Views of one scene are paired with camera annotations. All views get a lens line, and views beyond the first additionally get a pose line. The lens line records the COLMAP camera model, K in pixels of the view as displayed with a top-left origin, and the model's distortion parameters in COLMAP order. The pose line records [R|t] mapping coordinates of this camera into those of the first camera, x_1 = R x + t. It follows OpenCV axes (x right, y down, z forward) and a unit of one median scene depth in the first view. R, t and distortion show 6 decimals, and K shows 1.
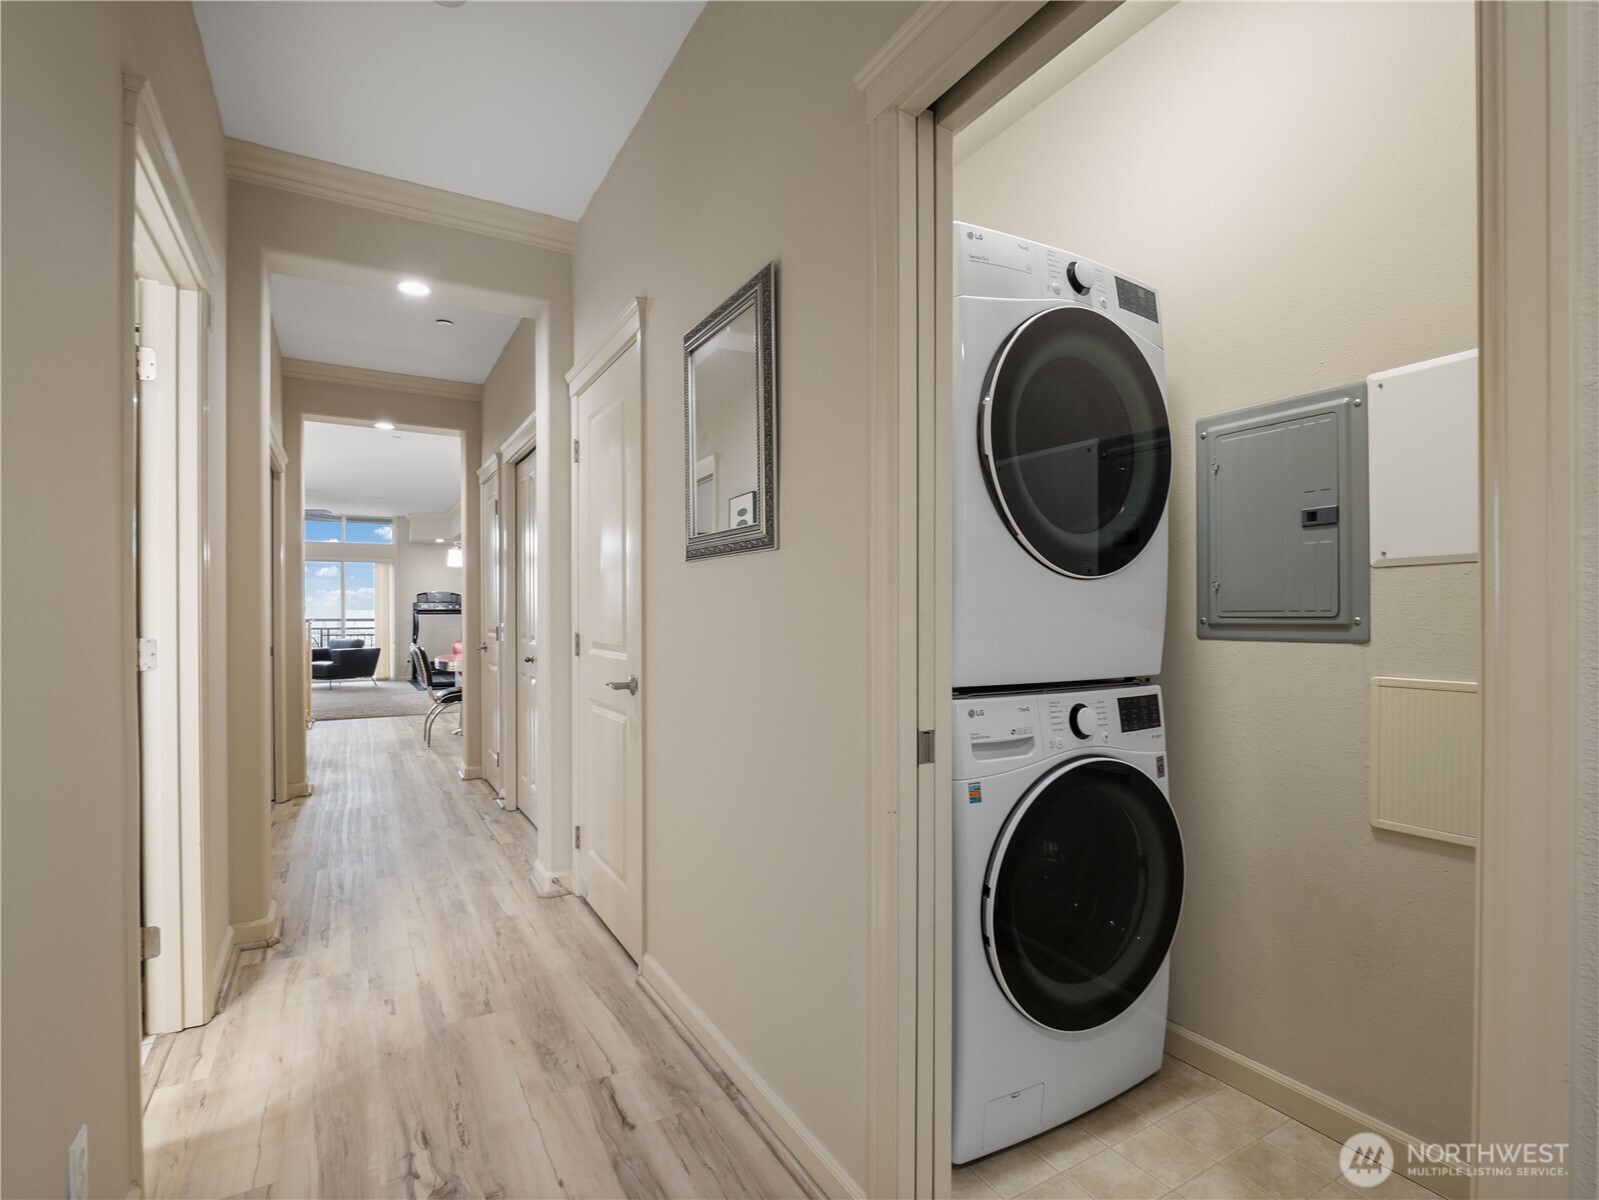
lens RADIAL K [[773.8, 0, 802.7], [0, 773.8, 601.7], [0, 0, 1]] dist [-0.012065, 0.000188]
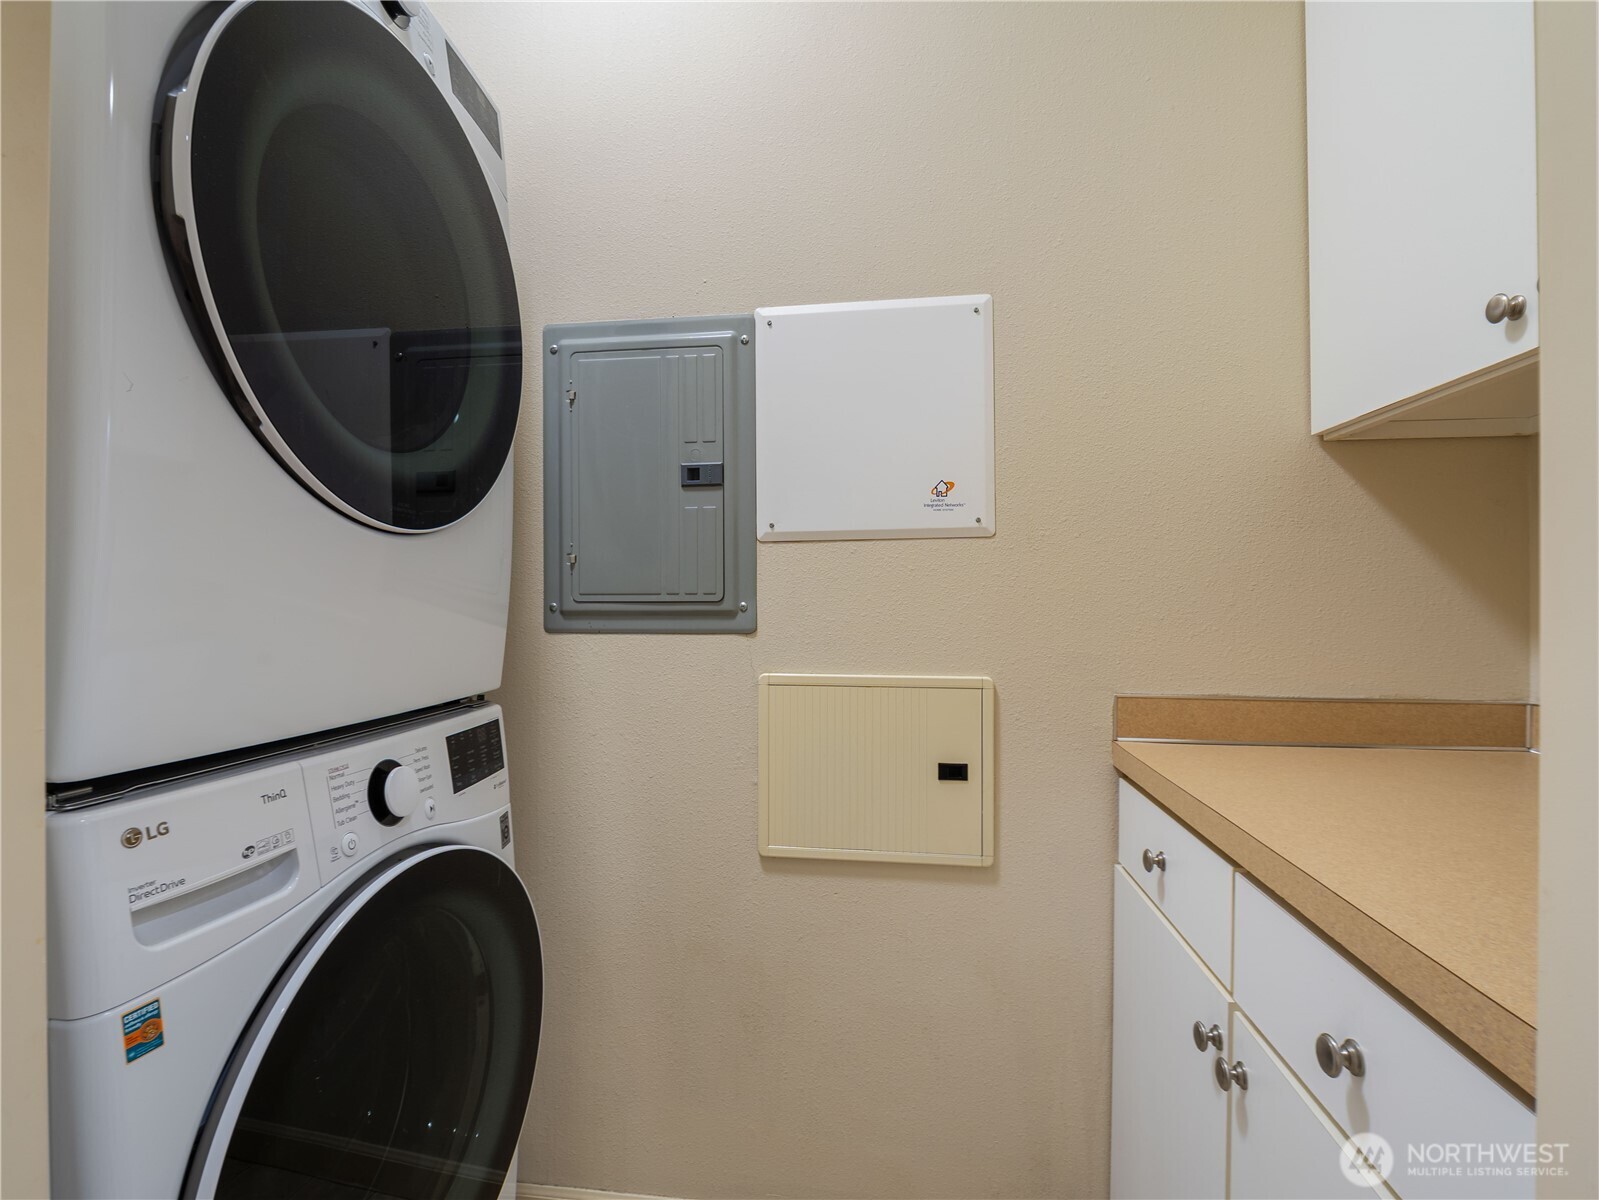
lens RADIAL K [[773.8, 0, 802.7], [0, 773.8, 601.7], [0, 0, 1]] dist [-0.012065, 0.000188]
pose [[0.607886, -0.002850, 0.794019, 0.104334], [-0.014020, 0.999799, 0.014321, 0.007043], [-0.793900, -0.019838, 0.607724, 0.437165]]
